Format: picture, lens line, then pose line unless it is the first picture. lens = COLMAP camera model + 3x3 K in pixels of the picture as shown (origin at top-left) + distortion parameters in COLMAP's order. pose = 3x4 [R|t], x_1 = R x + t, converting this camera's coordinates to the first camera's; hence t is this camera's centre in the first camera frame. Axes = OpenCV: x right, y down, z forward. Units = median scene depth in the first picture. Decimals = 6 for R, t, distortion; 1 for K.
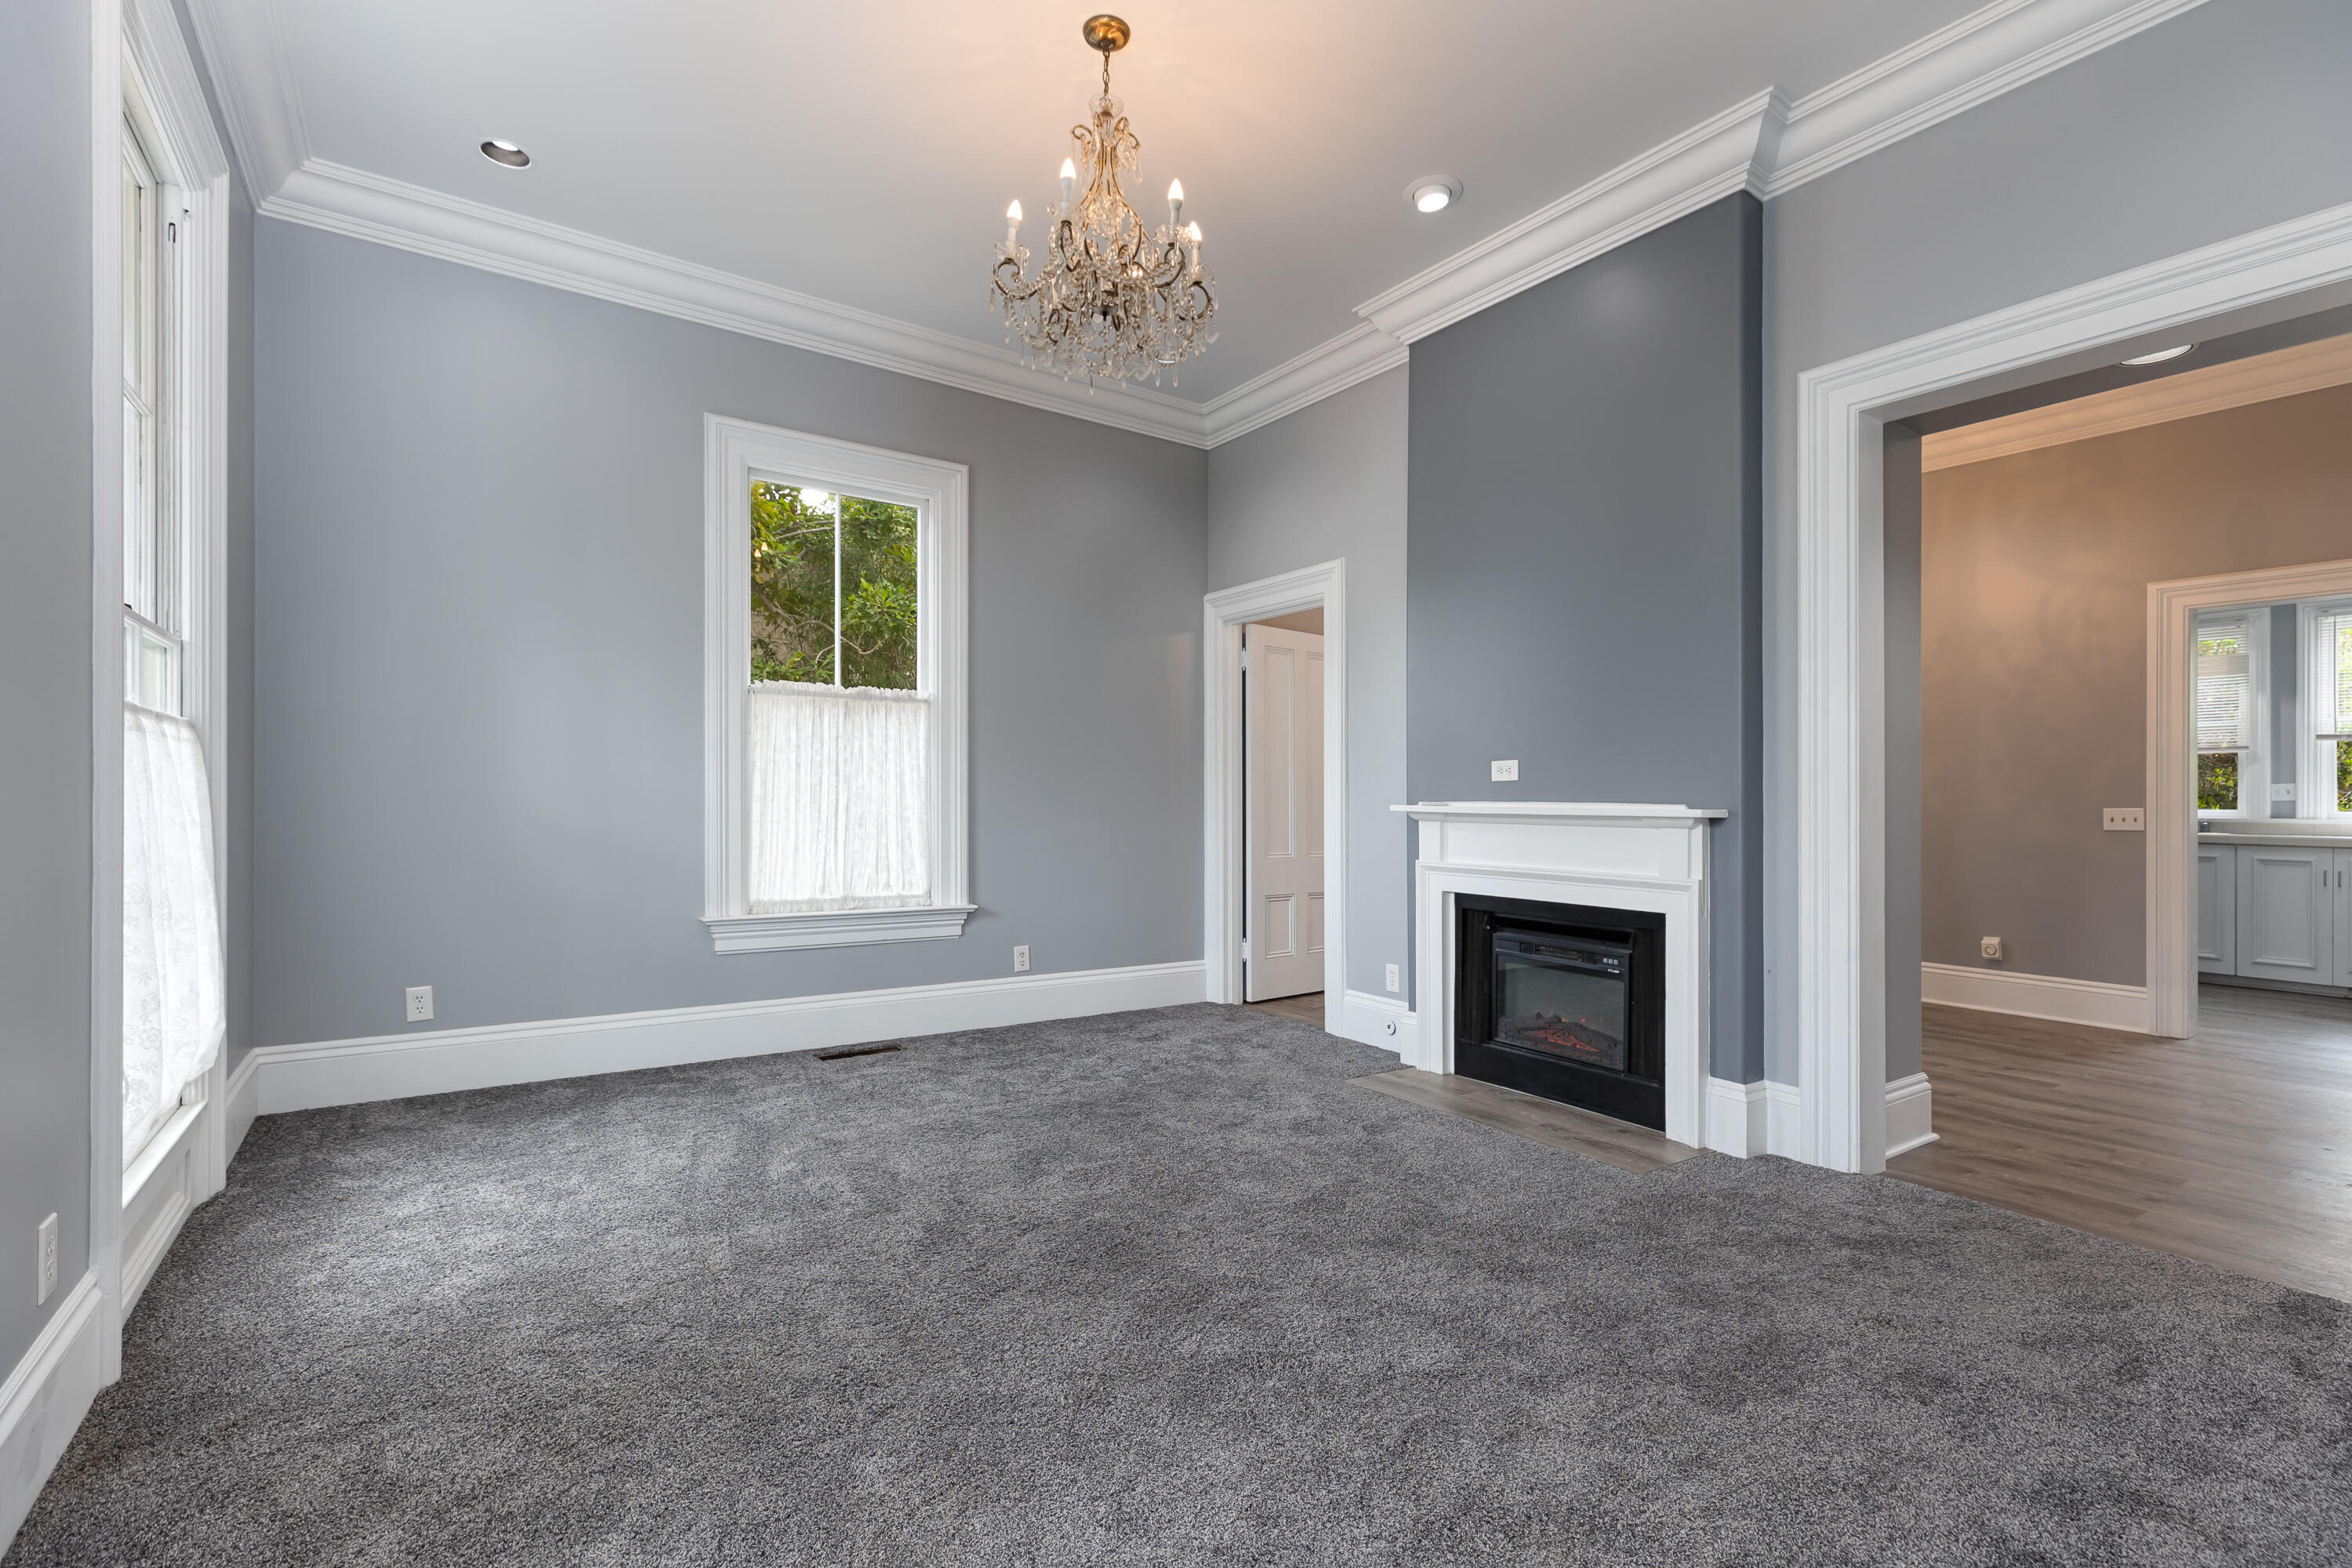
lens RADIAL K [[1075.3, 0, 1188.6], [0, 1075.3, 788.8], [0, 0, 1]] dist [0.001626, -0.000726]
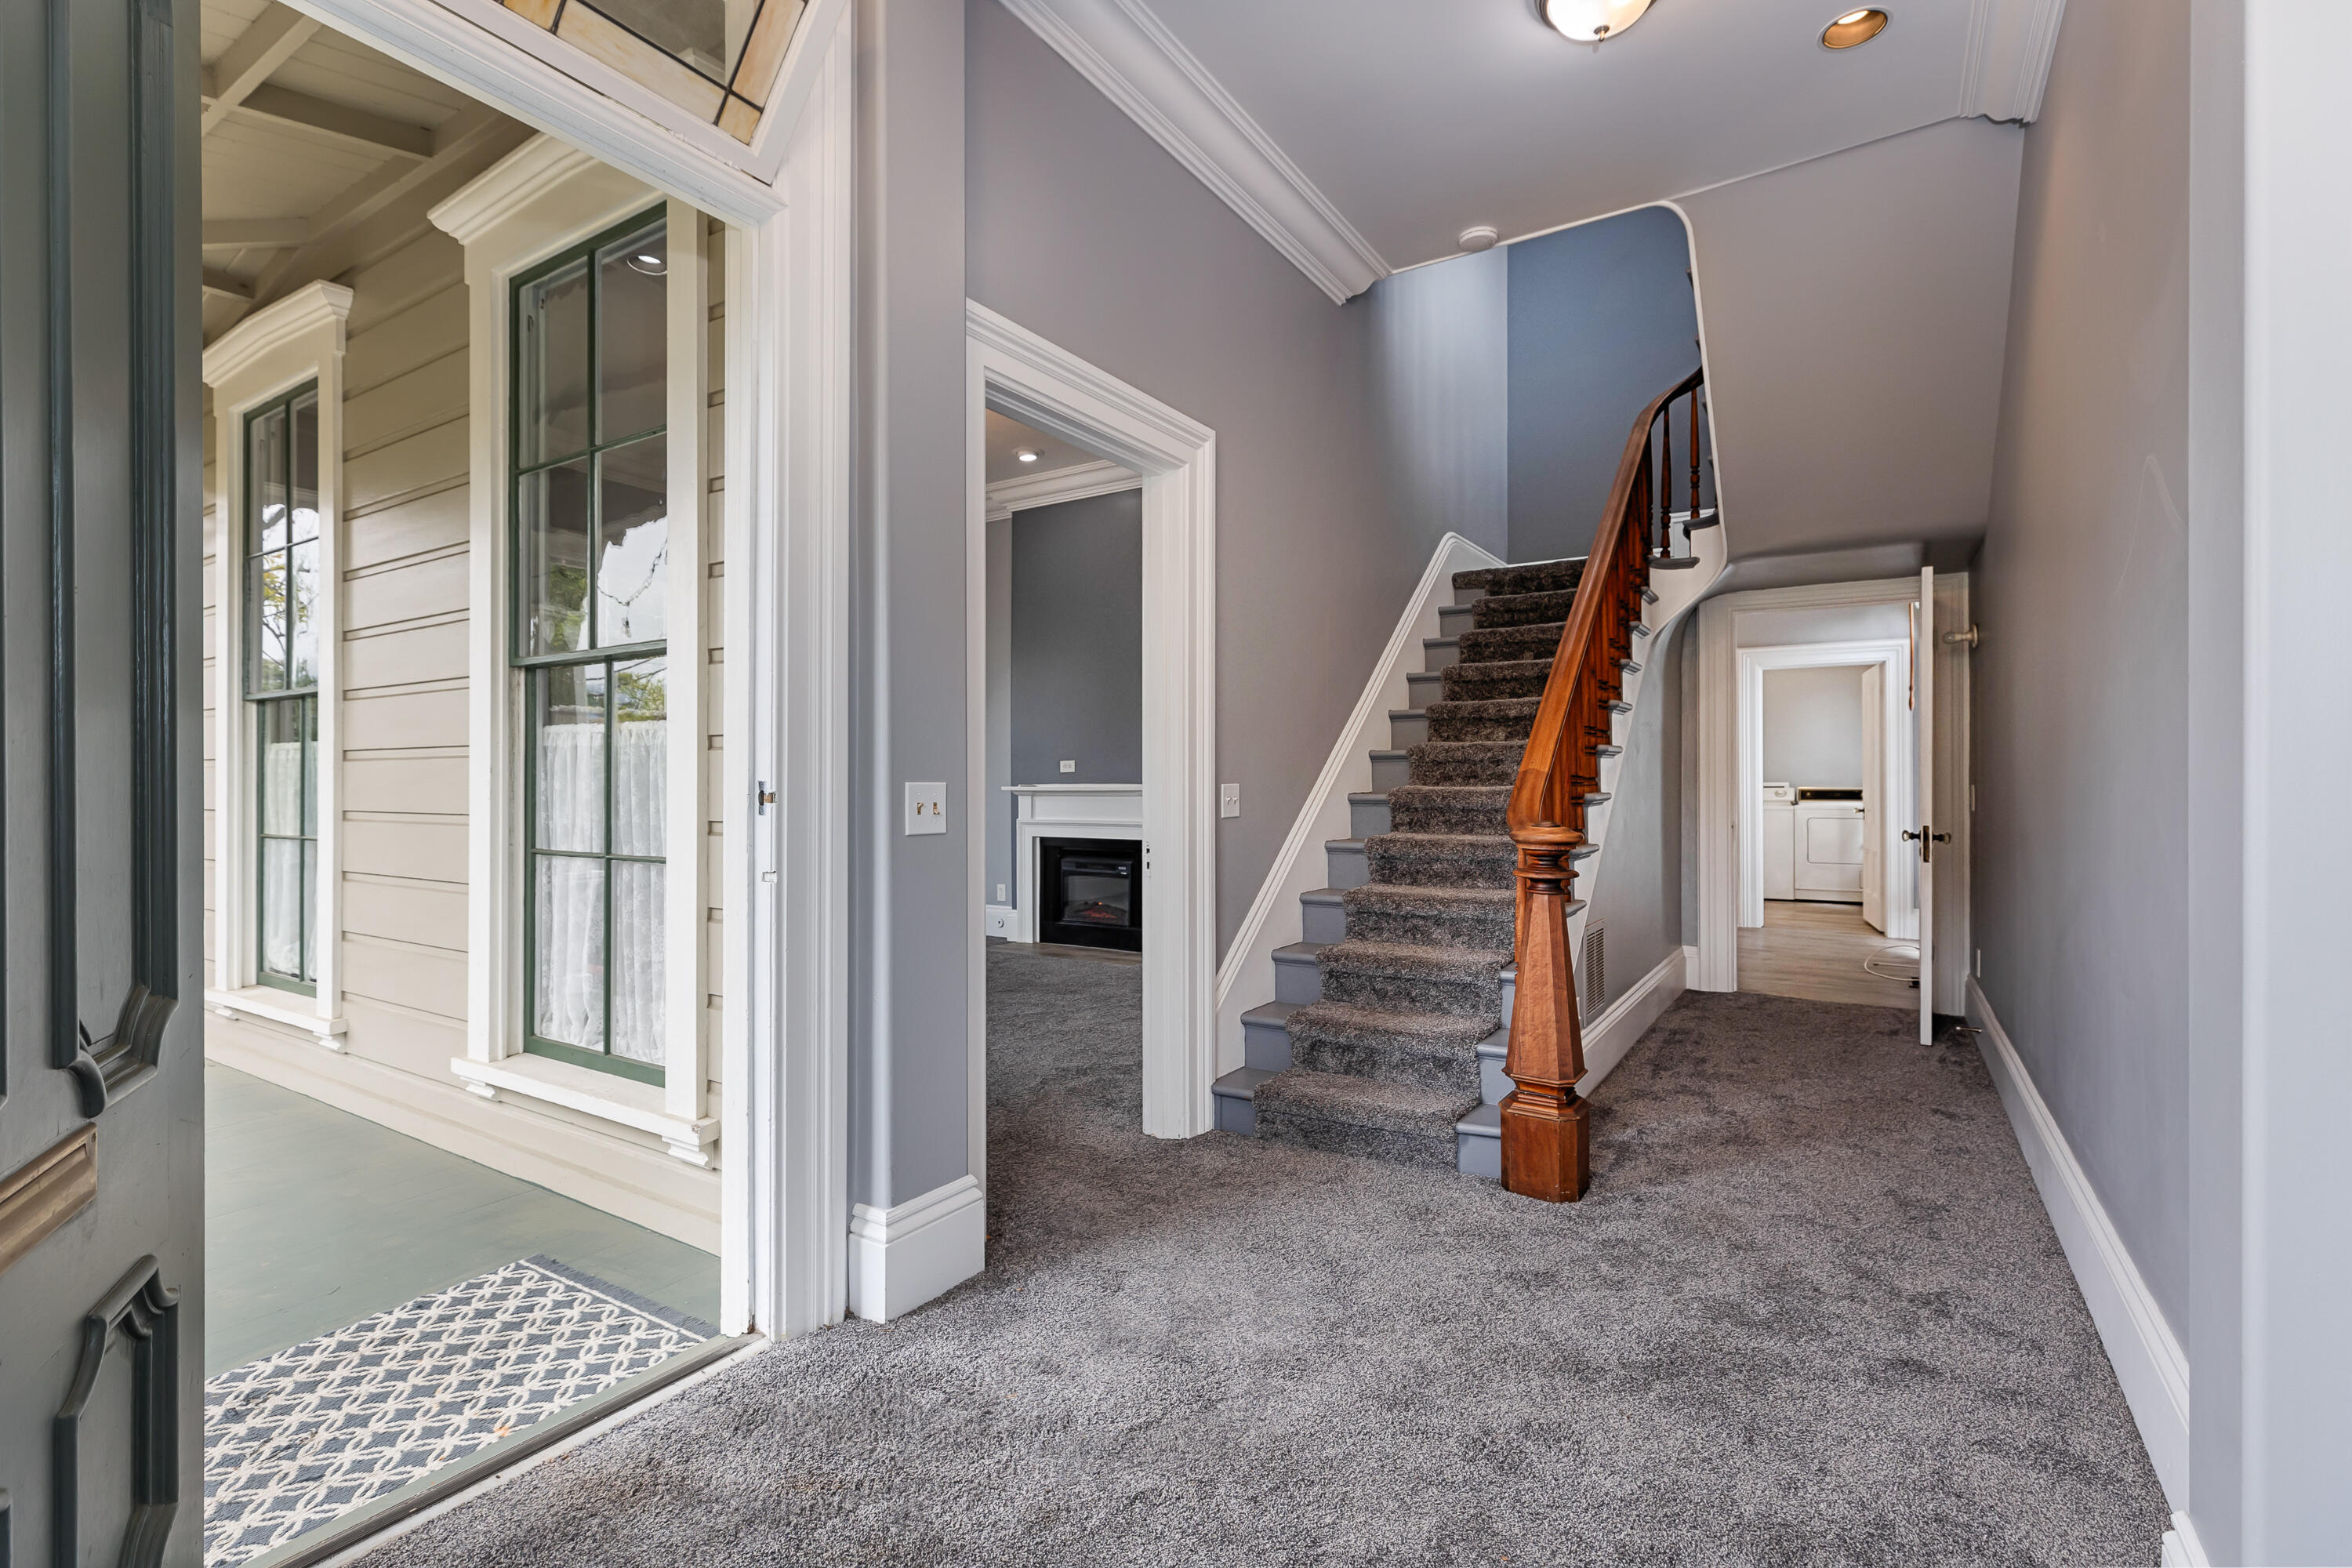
lens RADIAL K [[1075.3, 0, 1184.5], [0, 1075.3, 781.5], [0, 0, 1]] dist [0.001626, -0.000726]
pose [[0.925338, -0.000917, 0.379142, -0.189343], [0.000416, 0.999999, 0.001402, 0.005450], [-0.379143, -0.001140, 0.925338, -0.676329]]
